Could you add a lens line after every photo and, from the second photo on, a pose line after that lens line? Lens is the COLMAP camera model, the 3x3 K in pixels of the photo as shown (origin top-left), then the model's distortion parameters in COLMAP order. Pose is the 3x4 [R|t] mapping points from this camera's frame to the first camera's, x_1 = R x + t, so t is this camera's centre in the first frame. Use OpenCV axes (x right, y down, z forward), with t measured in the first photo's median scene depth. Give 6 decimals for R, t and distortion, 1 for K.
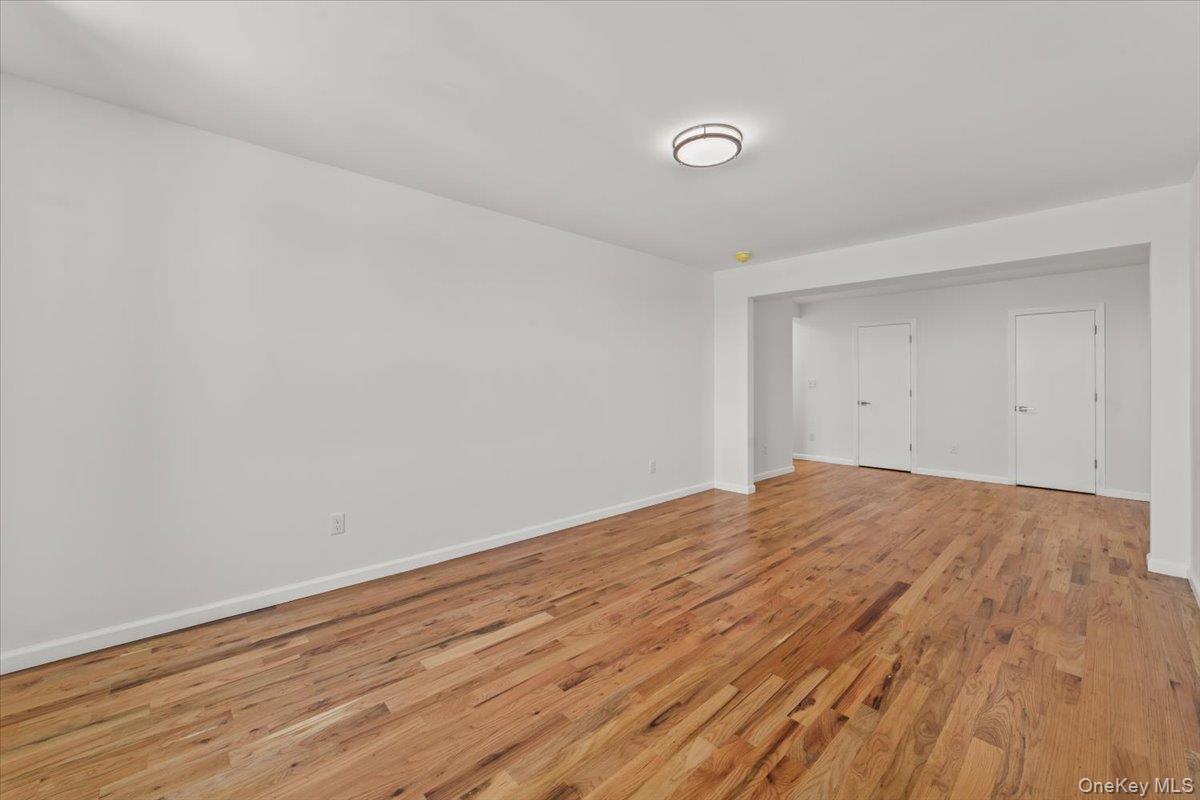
lens RADIAL K [[467.8, 0, 601.0], [0, 467.8, 393.8], [0, 0, 1]] dist [-0.017730, 0.004628]
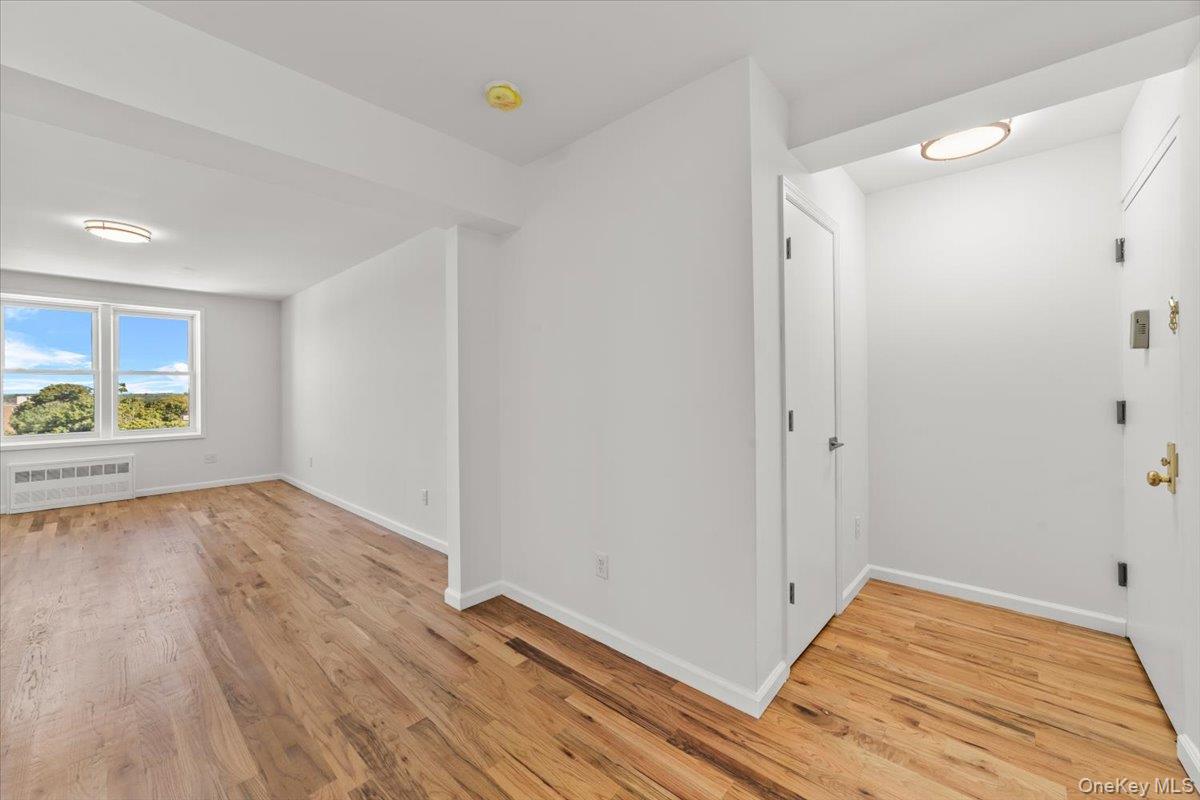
lens RADIAL K [[467.8, 0, 598.5], [0, 467.8, 389.1], [0, 0, 1]] dist [-0.017730, 0.004628]
pose [[0.086139, -0.006097, -0.996265, 1.407899], [-0.013295, 0.999885, -0.007268, -0.037898], [0.996194, 0.013872, 0.086048, 1.847720]]
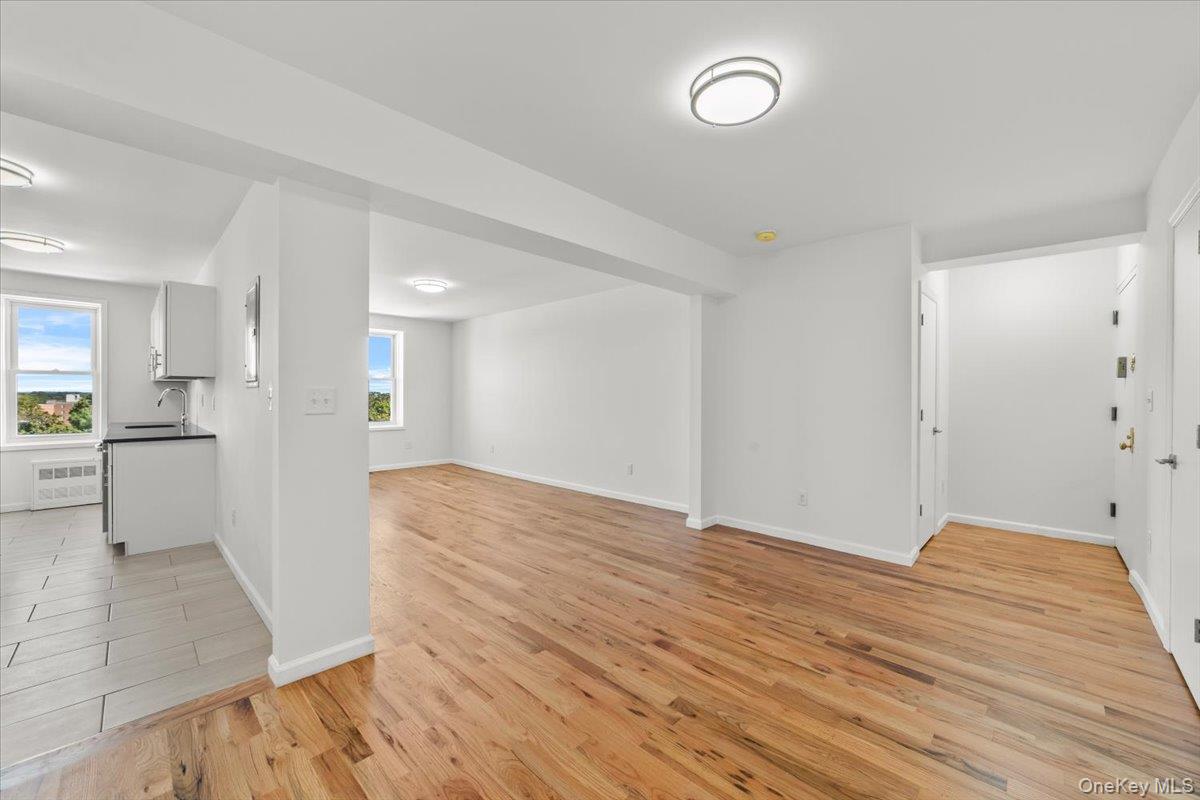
lens RADIAL K [[467.8, 0, 596.9], [0, 467.8, 398.2], [0, 0, 1]] dist [-0.017730, 0.004628]
pose [[0.051493, 0.003740, -0.998666, 1.907923], [-0.025219, 0.999679, 0.002444, -0.027258], [0.998355, 0.025060, 0.051571, 1.294360]]
